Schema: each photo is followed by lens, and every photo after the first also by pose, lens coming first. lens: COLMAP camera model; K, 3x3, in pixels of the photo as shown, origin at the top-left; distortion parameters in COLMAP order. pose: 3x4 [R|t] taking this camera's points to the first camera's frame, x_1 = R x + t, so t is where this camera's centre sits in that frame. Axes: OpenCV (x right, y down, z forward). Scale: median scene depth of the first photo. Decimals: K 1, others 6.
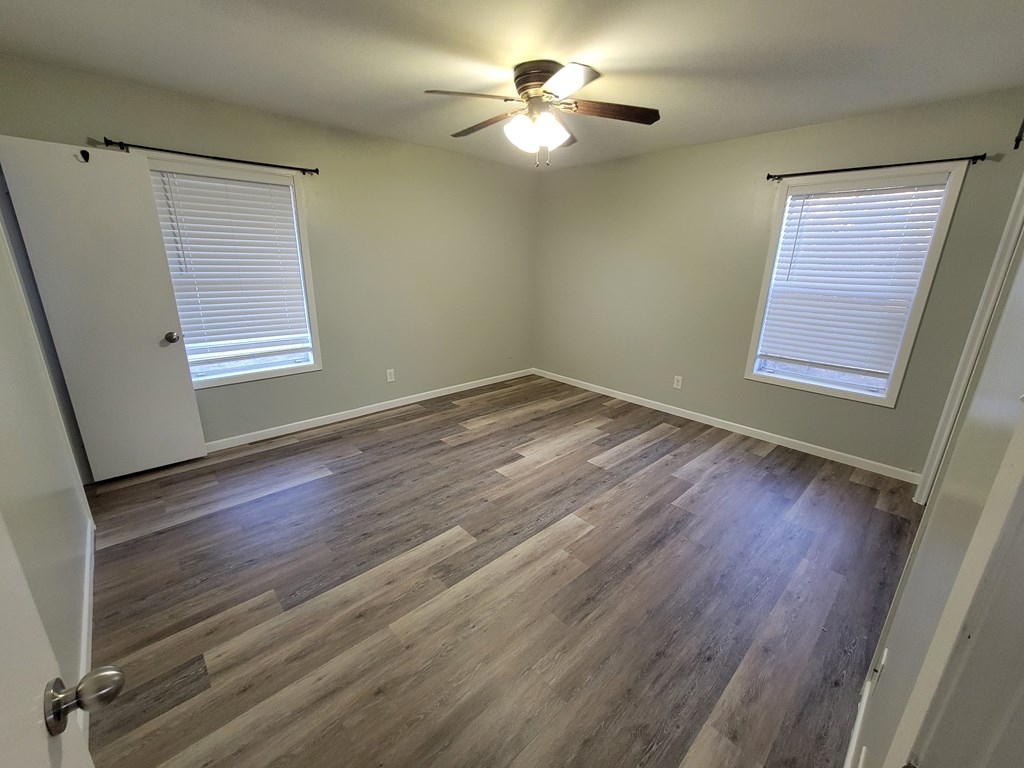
lens RADIAL K [[418.2, 0, 511.4], [0, 418.2, 383.8], [0, 0, 1]] dist [-0.003048, -0.000622]
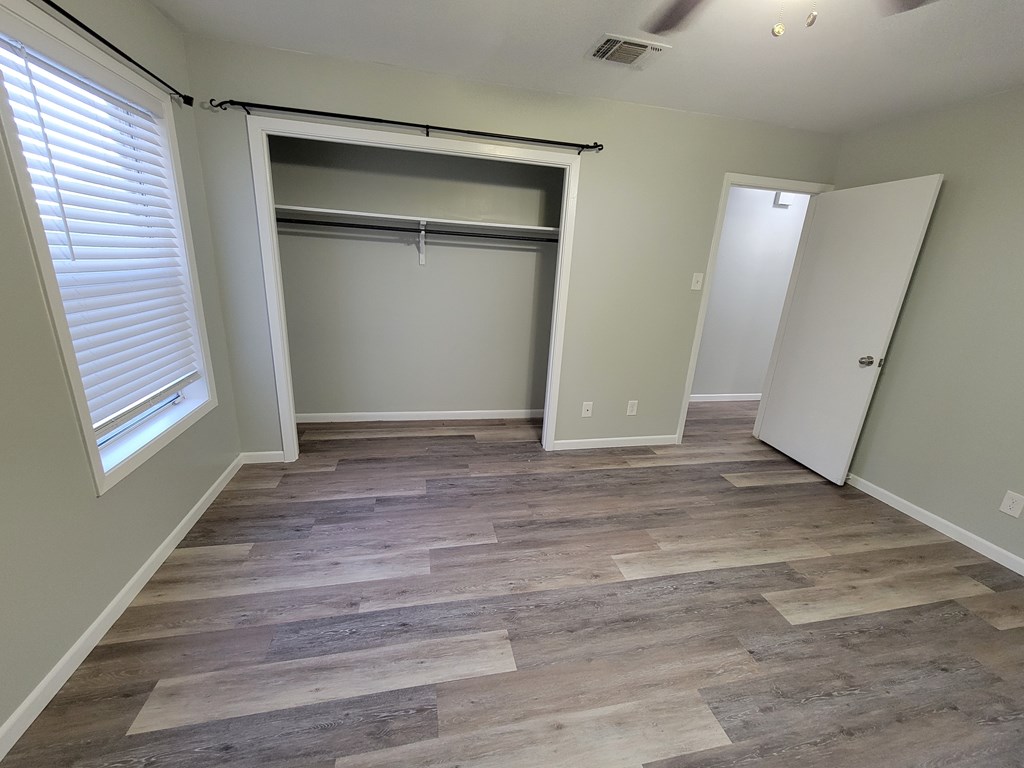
lens RADIAL K [[418.2, 0, 510.1], [0, 418.2, 383.0], [0, 0, 1]] dist [-0.003048, -0.000622]
pose [[-0.855761, -0.208446, 0.473522, 0.036213], [0.081243, 0.849750, 0.520888, -0.408321], [-0.510953, 0.484226, -0.710248, 1.423819]]
